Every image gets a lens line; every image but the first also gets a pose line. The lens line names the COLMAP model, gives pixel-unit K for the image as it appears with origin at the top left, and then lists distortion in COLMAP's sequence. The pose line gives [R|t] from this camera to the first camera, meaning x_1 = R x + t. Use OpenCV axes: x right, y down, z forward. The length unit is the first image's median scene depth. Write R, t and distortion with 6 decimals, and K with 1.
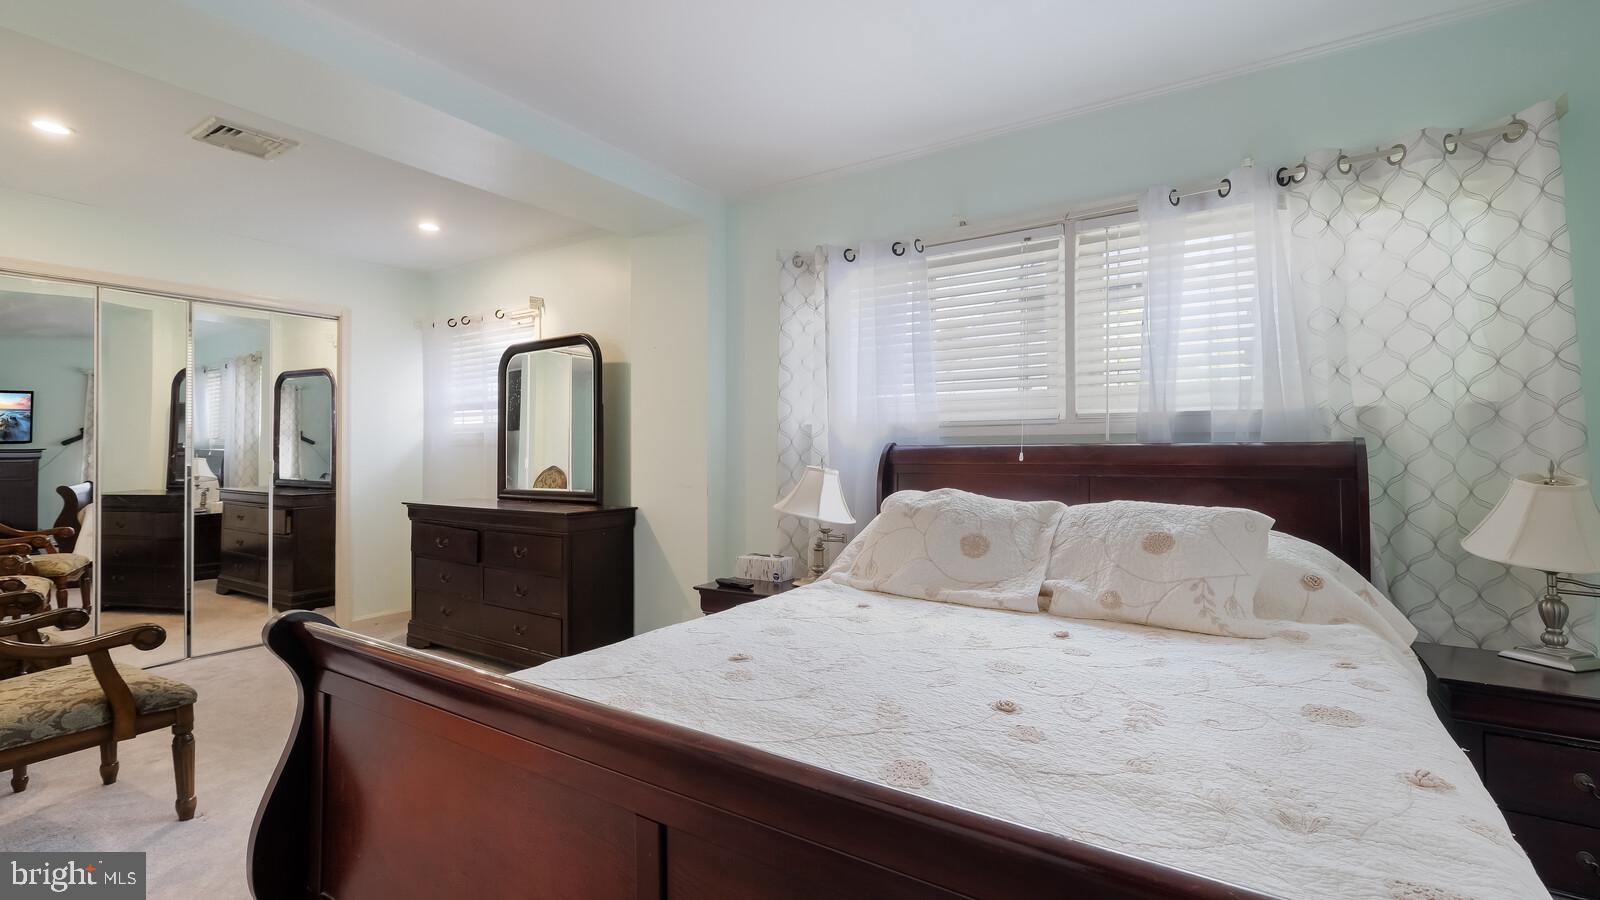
lens RADIAL K [[718.4, 0, 800.0], [0, 718.4, 450.0], [0, 0, 1]] dist [0.002847, 0.000583]
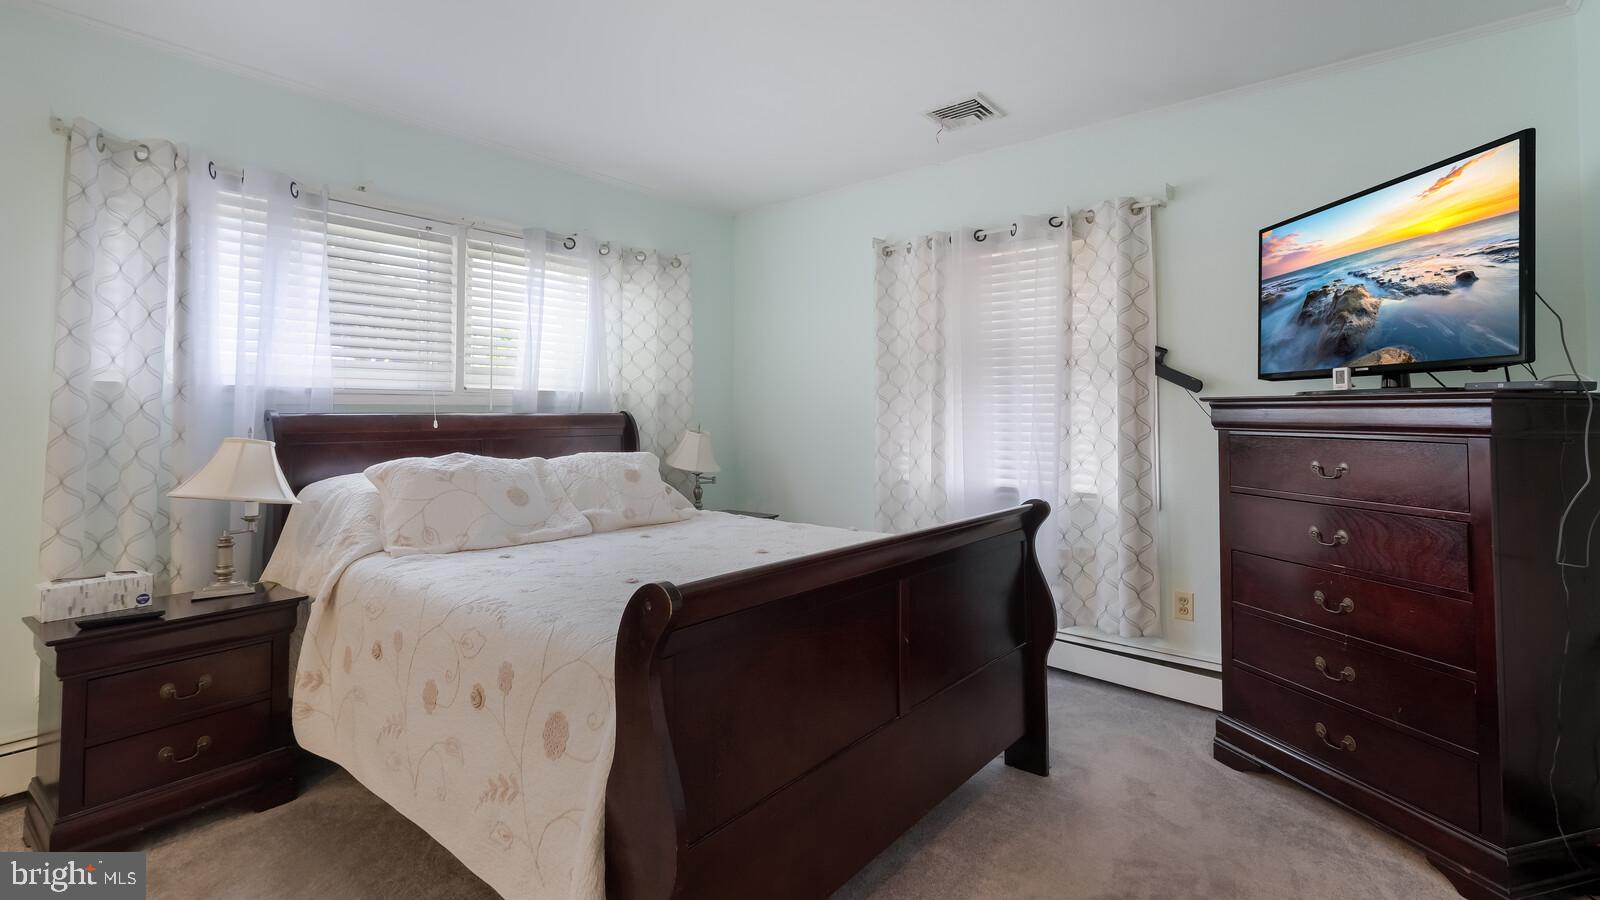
lens RADIAL K [[726.3, 0, 781.5], [0, 726.3, 406.2], [0, 0, 1]] dist [0.000303, 0.000480]
pose [[0.119227, 0.016826, 0.992724, -0.895798], [-0.000125, 0.999857, -0.016932, 0.001084], [-0.992867, 0.001894, 0.119213, 0.398533]]
